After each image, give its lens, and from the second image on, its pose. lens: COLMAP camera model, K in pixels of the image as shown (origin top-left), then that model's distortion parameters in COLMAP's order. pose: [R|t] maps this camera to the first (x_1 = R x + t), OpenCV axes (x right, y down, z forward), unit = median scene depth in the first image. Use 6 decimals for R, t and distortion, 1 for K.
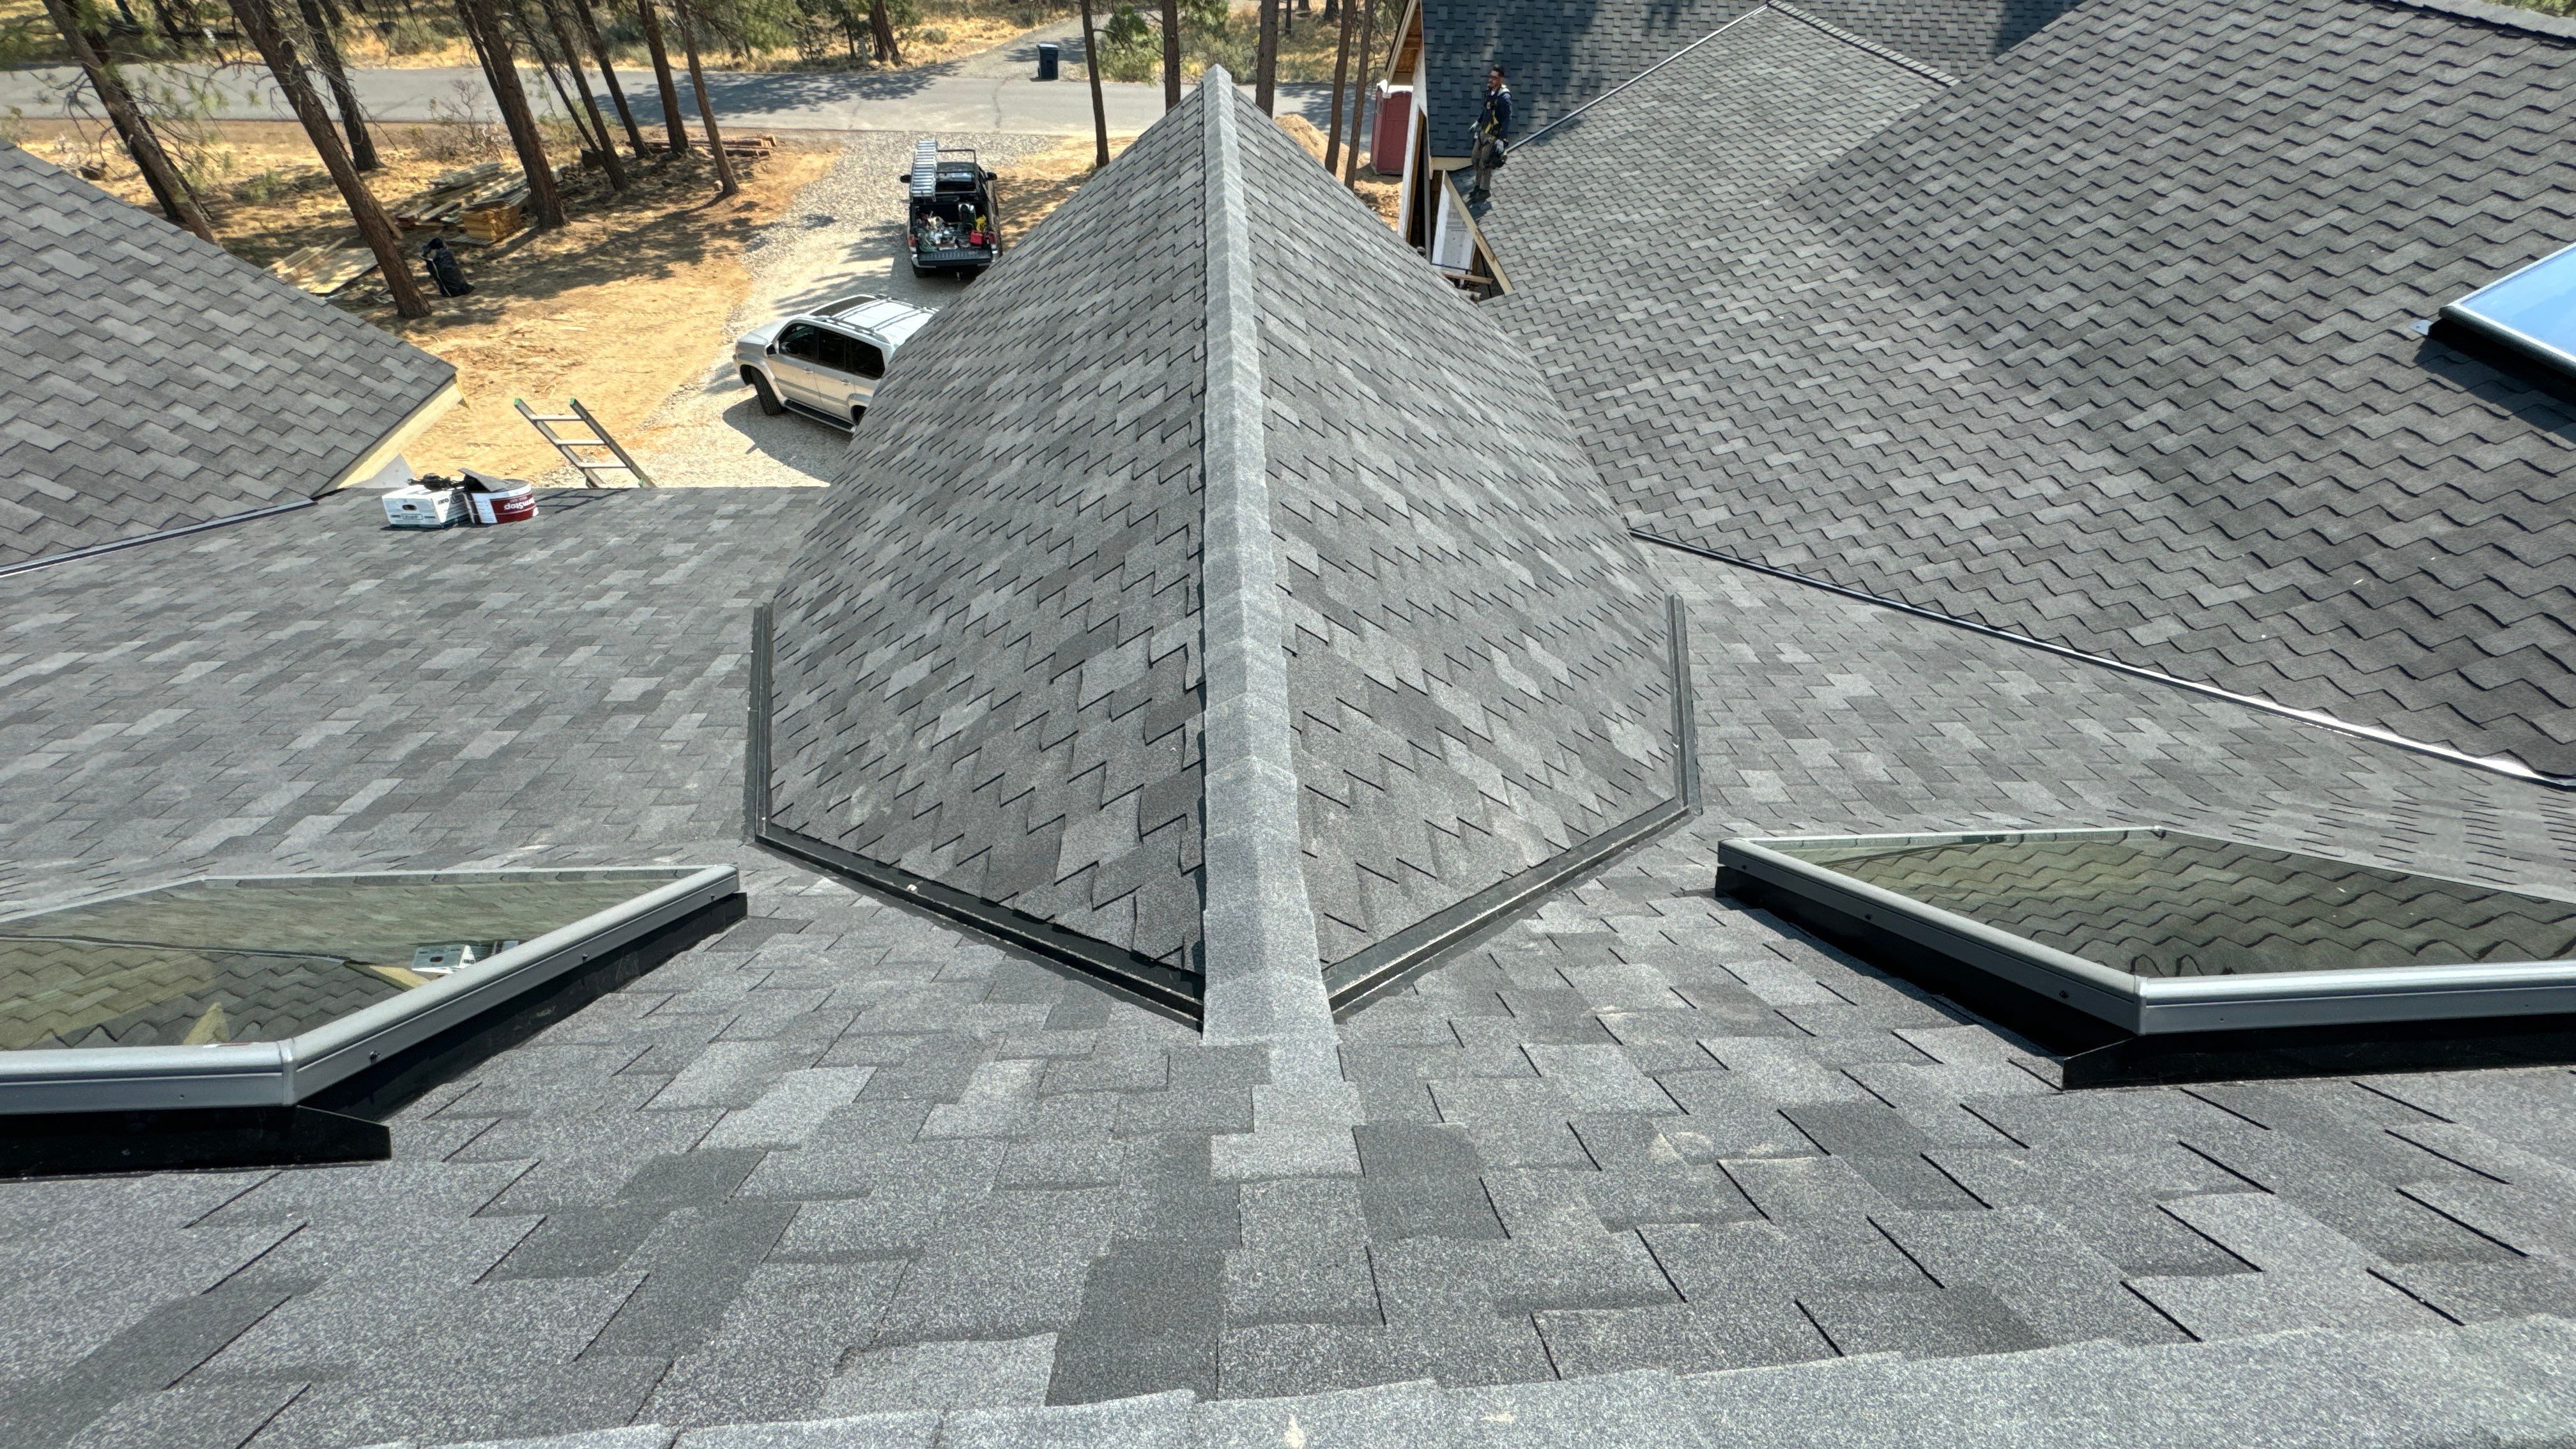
lens RADIAL K [[1036.3, 0, 1286.6], [0, 1036.3, 732.6], [0, 0, 1]] dist [-0.003221, 0.000753]
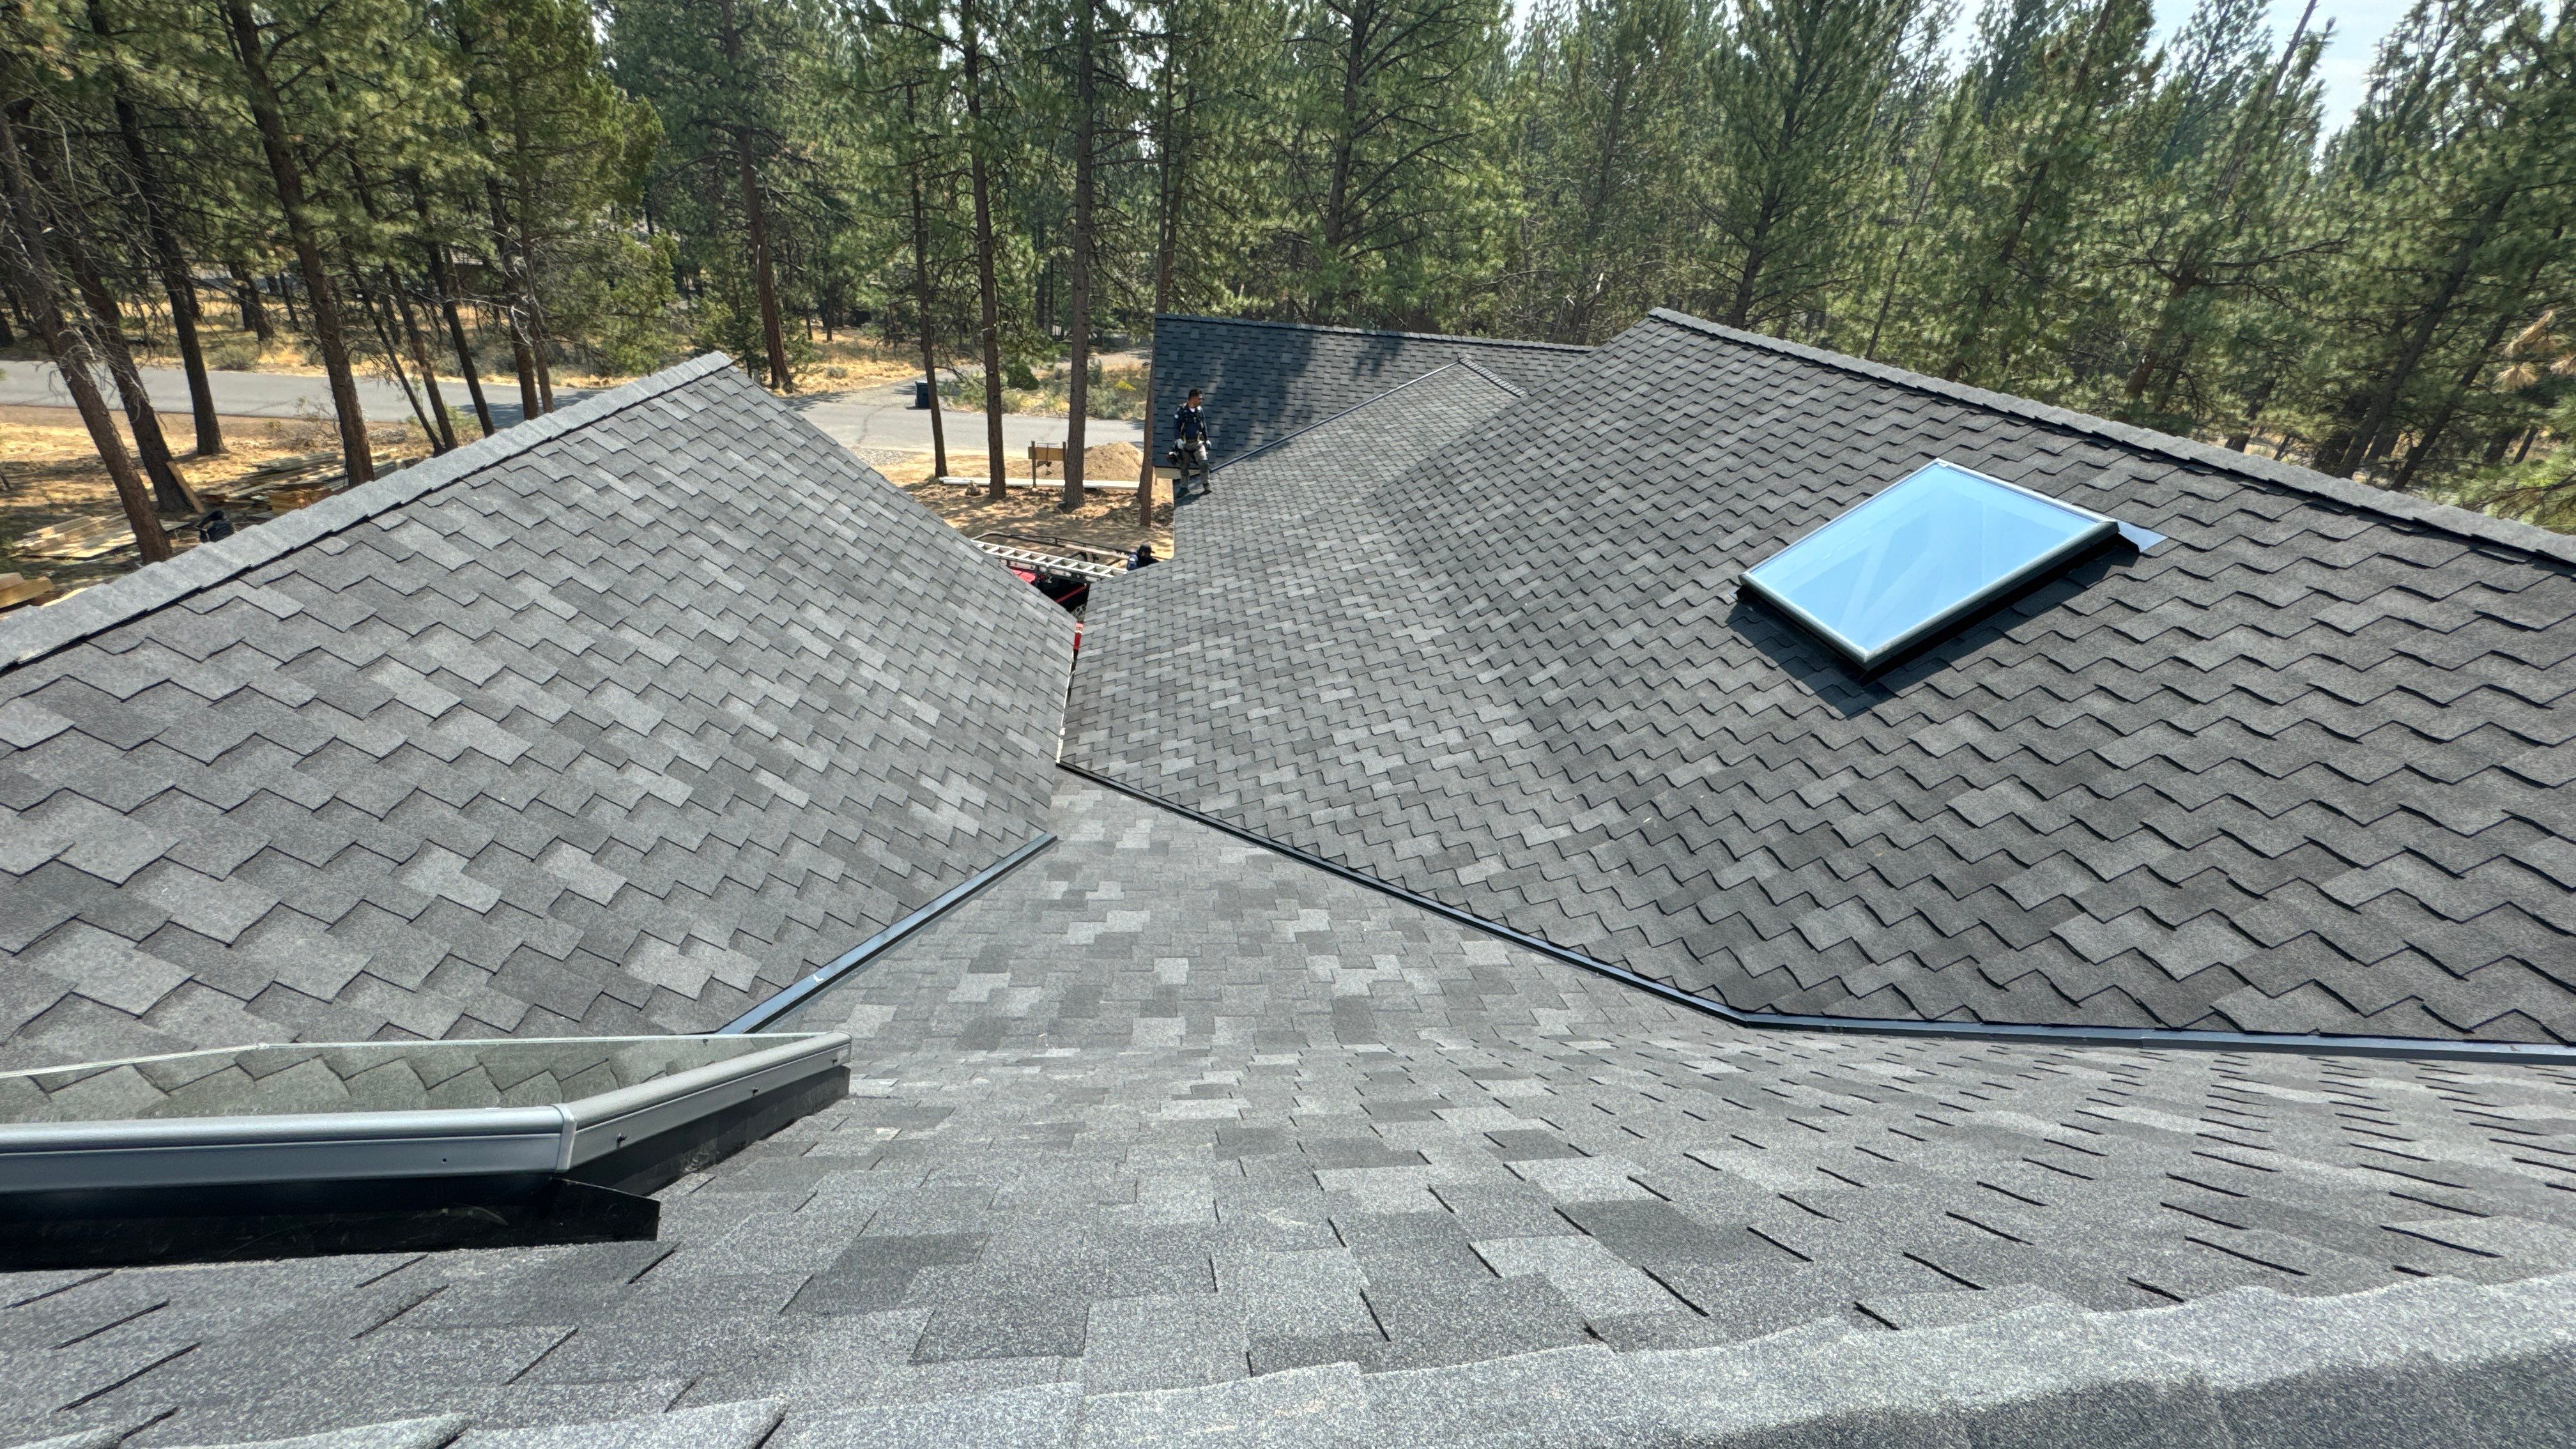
lens RADIAL K [[1036.3, 0, 1287.2], [0, 1036.3, 723.3], [0, 0, 1]] dist [-0.003221, 0.000753]
pose [[0.997811, 0.017824, 0.063689, 0.386872], [0.000890, 0.959292, -0.282416, 0.029191], [-0.066130, 0.281854, 0.957176, 0.023259]]
